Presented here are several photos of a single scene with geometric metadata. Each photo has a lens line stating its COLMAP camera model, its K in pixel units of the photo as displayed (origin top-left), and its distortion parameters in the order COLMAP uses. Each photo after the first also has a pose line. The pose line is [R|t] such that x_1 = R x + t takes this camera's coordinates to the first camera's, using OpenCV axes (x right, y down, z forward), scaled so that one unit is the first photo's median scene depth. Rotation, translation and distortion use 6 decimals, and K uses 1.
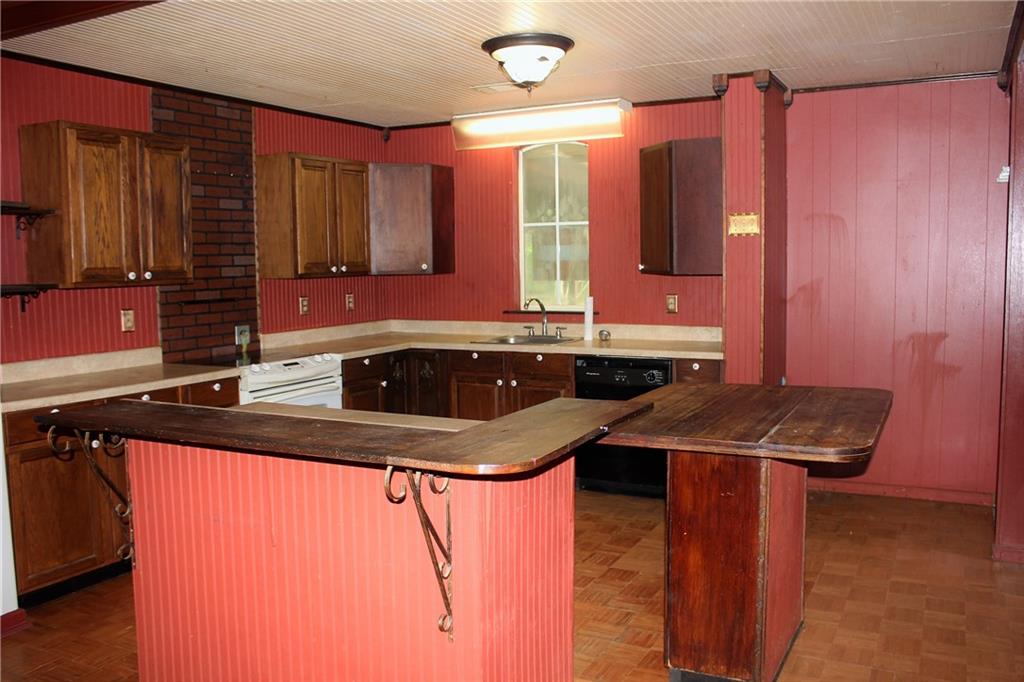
lens RADIAL K [[869.6, 0, 520.5], [0, 869.6, 342.8], [0, 0, 1]] dist [-0.137763, 0.115695]
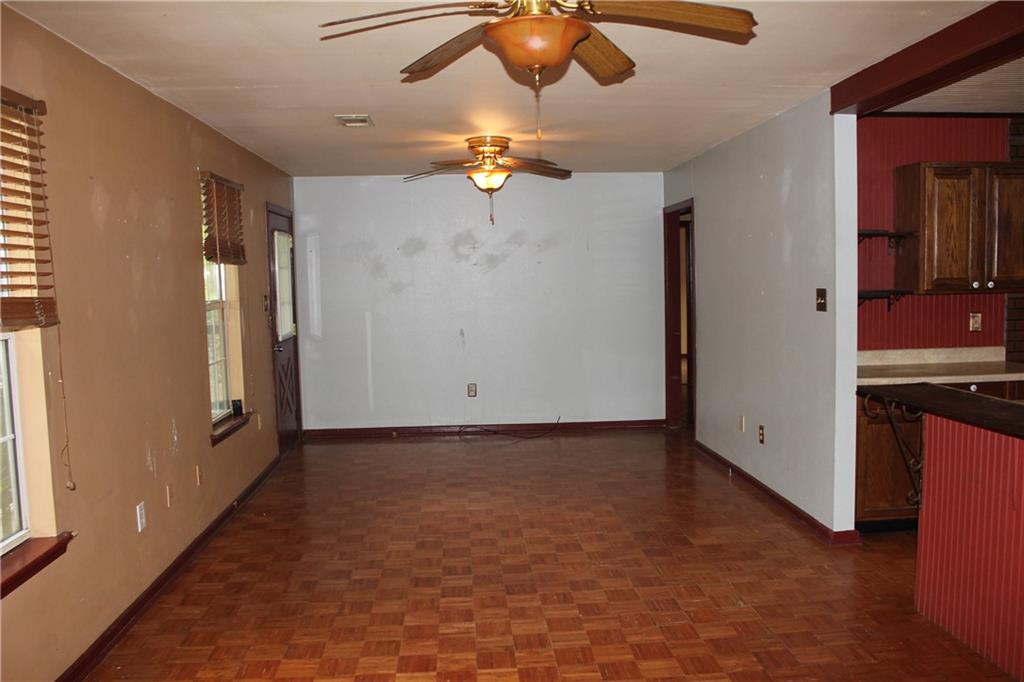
lens RADIAL K [[869.6, 0, 535.3], [0, 869.6, 352.1], [0, 0, 1]] dist [-0.137763, 0.115695]
pose [[0.541719, 0.077481, -0.836981, 0.199153], [-0.062314, 0.996704, 0.051935, -0.007948], [0.838247, 0.024022, 0.544762, -0.154684]]
